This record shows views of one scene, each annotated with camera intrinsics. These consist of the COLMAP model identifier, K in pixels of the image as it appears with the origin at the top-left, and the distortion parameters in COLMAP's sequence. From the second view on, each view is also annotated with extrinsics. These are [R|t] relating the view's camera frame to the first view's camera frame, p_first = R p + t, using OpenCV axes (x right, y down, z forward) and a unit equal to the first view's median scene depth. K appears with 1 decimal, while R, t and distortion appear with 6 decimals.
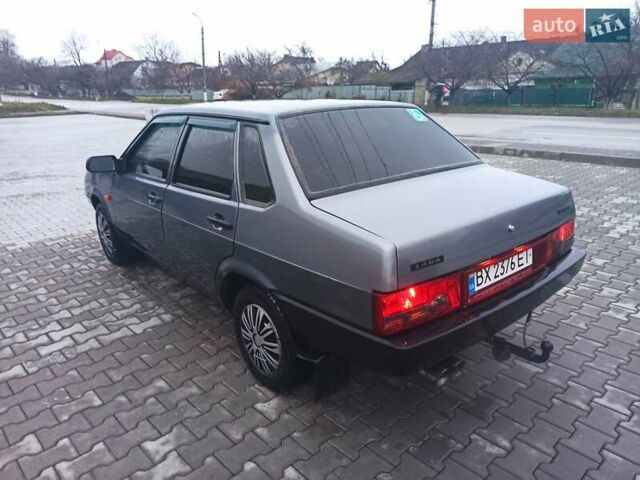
lens RADIAL K [[470.3, 0, 318.6], [0, 470.3, 241.5], [0, 0, 1]] dist [0.027088, 0.005312]
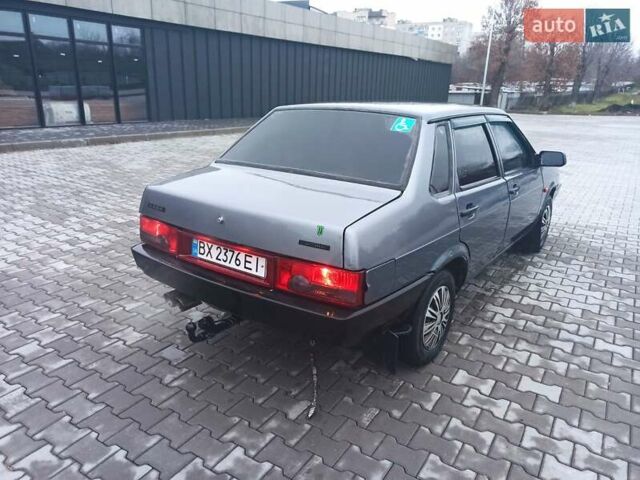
lens RADIAL K [[470.3, 0, 323.0], [0, 470.3, 242.6], [0, 0, 1]] dist [0.027088, 0.005312]
pose [[0.244165, 0.327912, -0.912610, 1.315180], [-0.318273, 0.916060, 0.243999, -0.284322], [0.916016, 0.230883, 0.328036, 0.778089]]
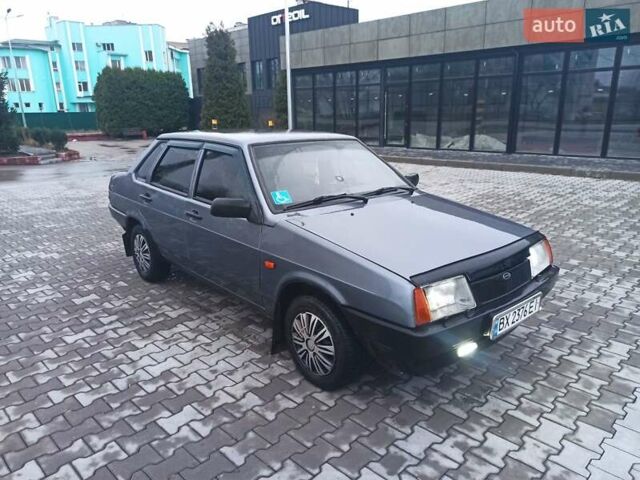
lens RADIAL K [[470.3, 0, 325.1], [0, 470.3, 238.5], [0, 0, 1]] dist [0.027088, 0.005312]
pose [[-0.998417, 0.038384, -0.041119, -0.284159], [0.010363, 0.844007, 0.536232, -1.010228], [0.055288, 0.534957, -0.843068, 3.104921]]
